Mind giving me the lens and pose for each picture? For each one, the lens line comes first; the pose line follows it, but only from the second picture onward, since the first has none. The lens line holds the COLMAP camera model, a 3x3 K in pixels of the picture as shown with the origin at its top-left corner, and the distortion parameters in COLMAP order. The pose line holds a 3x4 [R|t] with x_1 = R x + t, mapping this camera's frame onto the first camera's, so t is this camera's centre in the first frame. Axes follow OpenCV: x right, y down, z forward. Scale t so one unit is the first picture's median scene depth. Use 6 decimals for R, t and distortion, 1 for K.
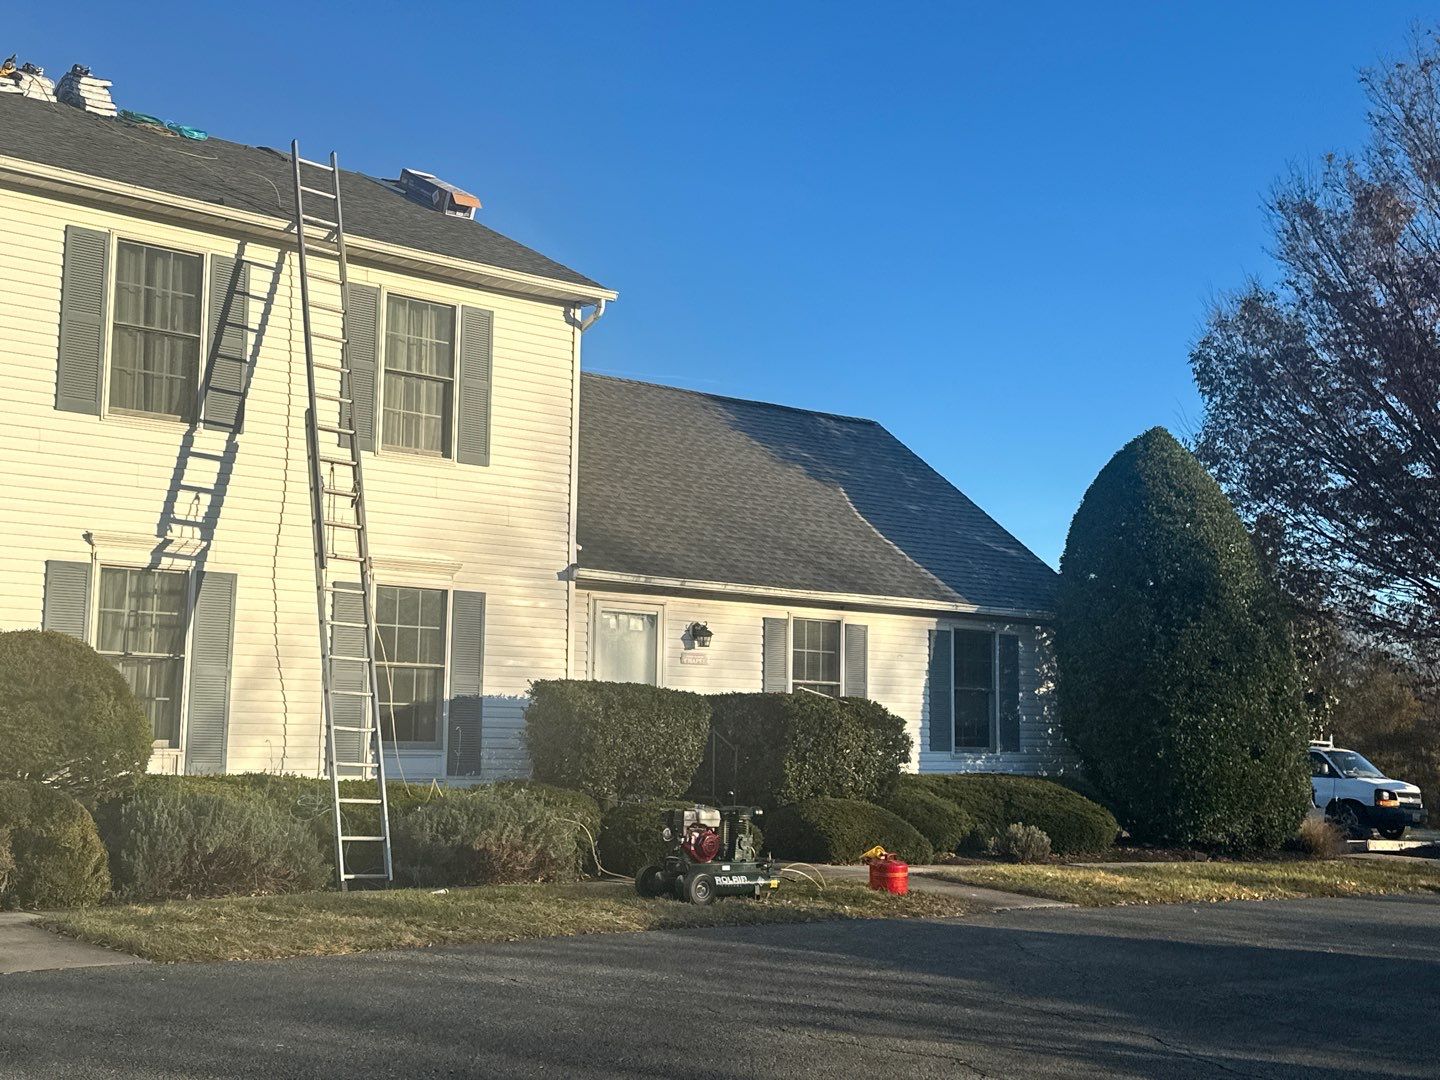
lens RADIAL K [[1886.2, 0, 720.0], [0, 1886.2, 540.0], [0, 0, 1]] dist [0.072967, 0.405057]
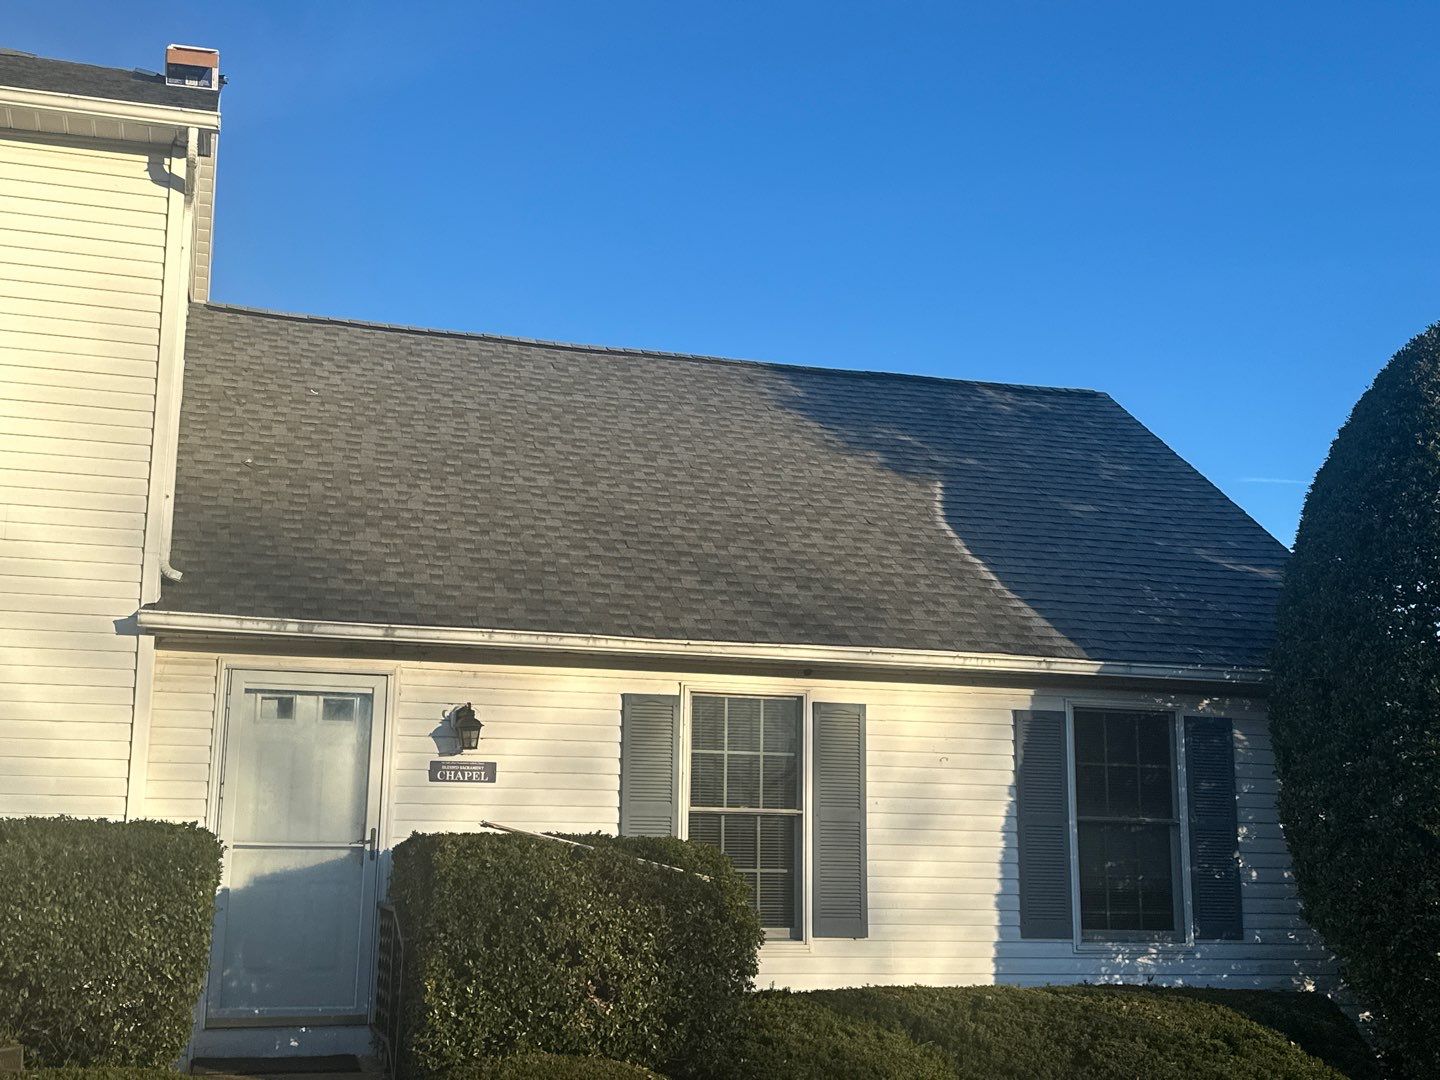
lens RADIAL K [[1886.2, 0, 720.0], [0, 1886.2, 540.0], [0, 0, 1]] dist [0.072967, 0.405057]
pose [[0.922181, -0.078754, -0.378655, 0.247058], [0.047645, 0.994724, -0.090853, 0.045091], [0.383812, 0.065742, 0.921068, 0.473106]]
